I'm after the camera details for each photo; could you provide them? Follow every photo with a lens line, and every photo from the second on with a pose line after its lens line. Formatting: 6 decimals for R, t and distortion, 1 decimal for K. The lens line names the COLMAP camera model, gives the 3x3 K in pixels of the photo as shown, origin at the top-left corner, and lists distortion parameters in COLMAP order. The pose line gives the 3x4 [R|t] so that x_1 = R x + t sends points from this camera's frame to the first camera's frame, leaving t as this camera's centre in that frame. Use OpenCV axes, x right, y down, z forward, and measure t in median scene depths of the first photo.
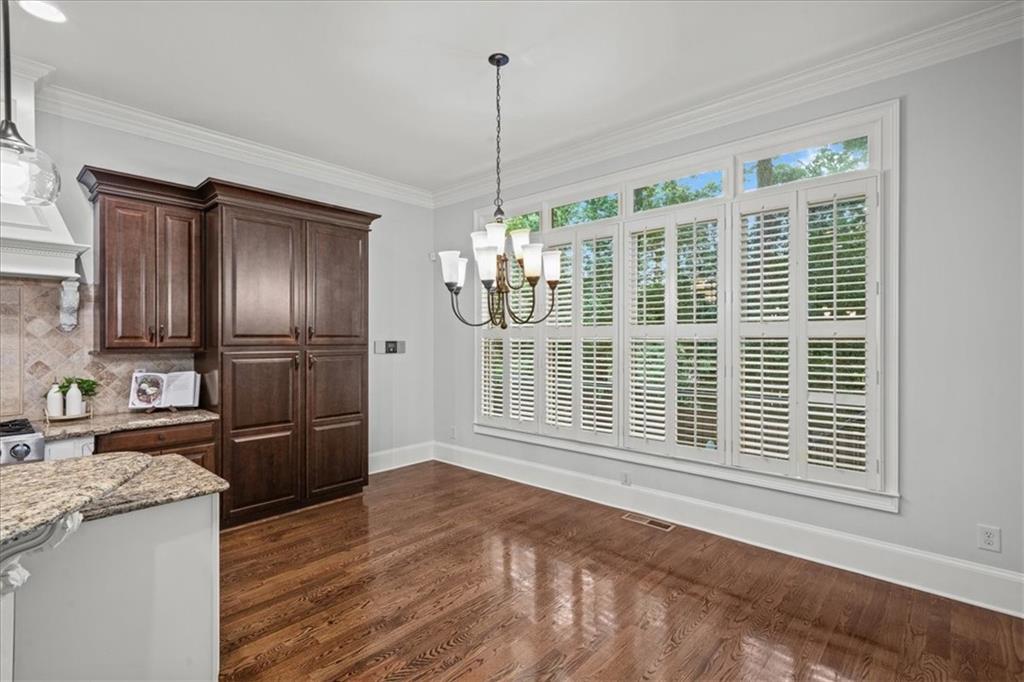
lens RADIAL K [[485.7, 0, 505.0], [0, 485.7, 339.4], [0, 0, 1]] dist [0.009339, 0.002165]
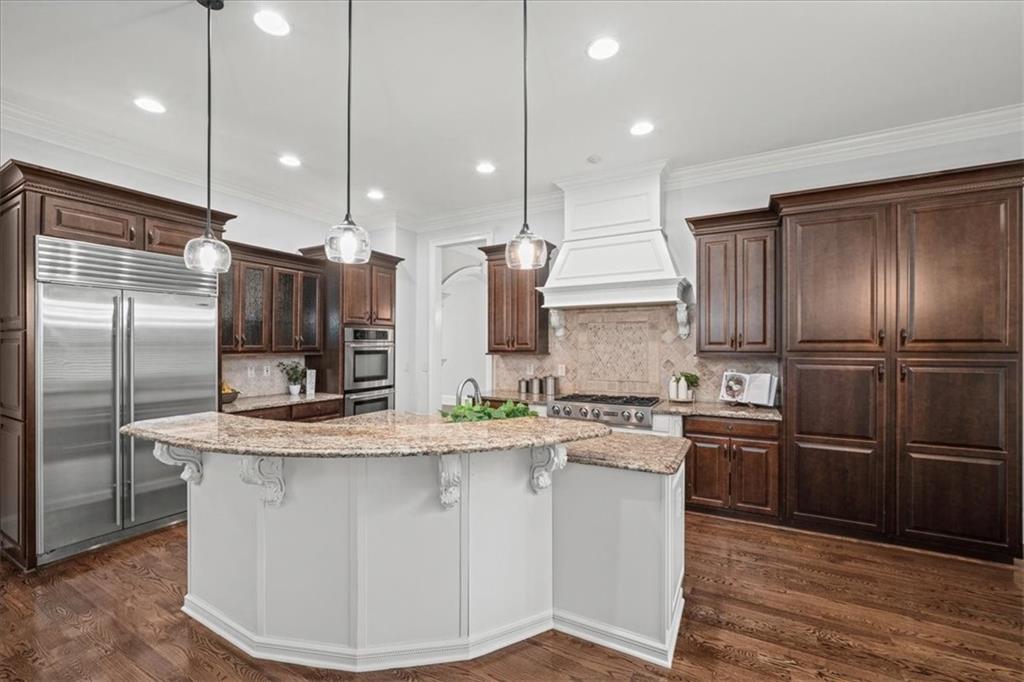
lens RADIAL K [[421.3, 0, 493.8], [0, 421.3, 344.9], [0, 0, 1]] dist [-0.012444, 0.002172]
pose [[0.221917, -0.000597, -0.975065, 0.155212], [-0.000399, 1.000000, -0.000703, 0.000593], [0.975065, 0.000545, 0.221917, 0.187581]]
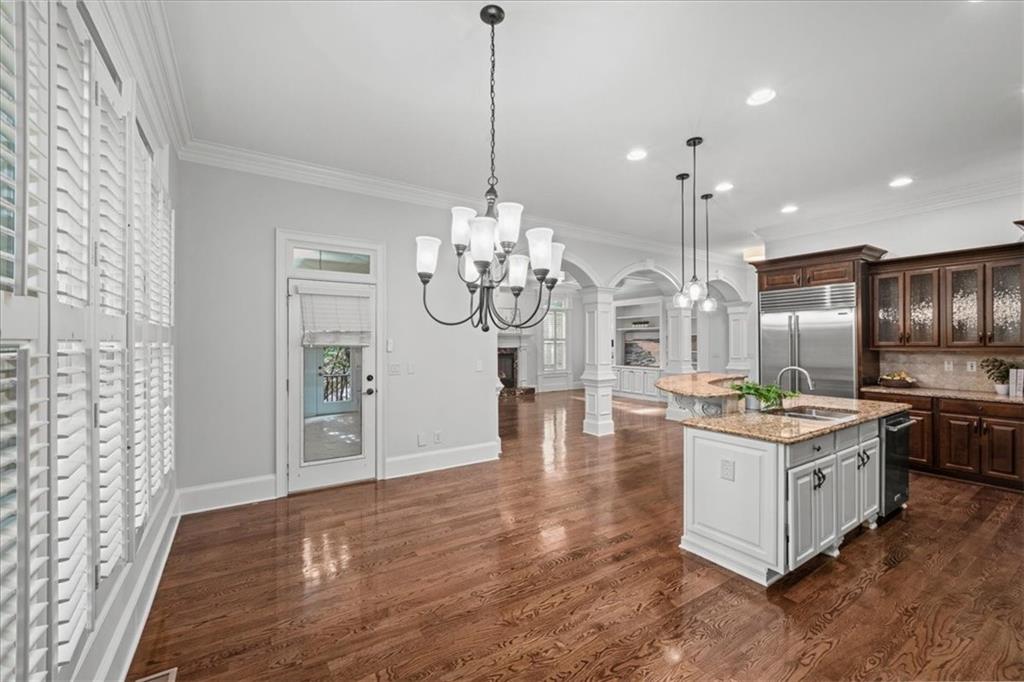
lens RADIAL K [[421.3, 0, 485.7], [0, 421.3, 340.9], [0, 0, 1]] dist [-0.012444, 0.002172]
pose [[-0.955954, 0.003963, 0.293491, -0.173959], [0.003330, 0.999991, -0.002656, -0.000922], [-0.293499, -0.001561, -0.955958, 1.388840]]
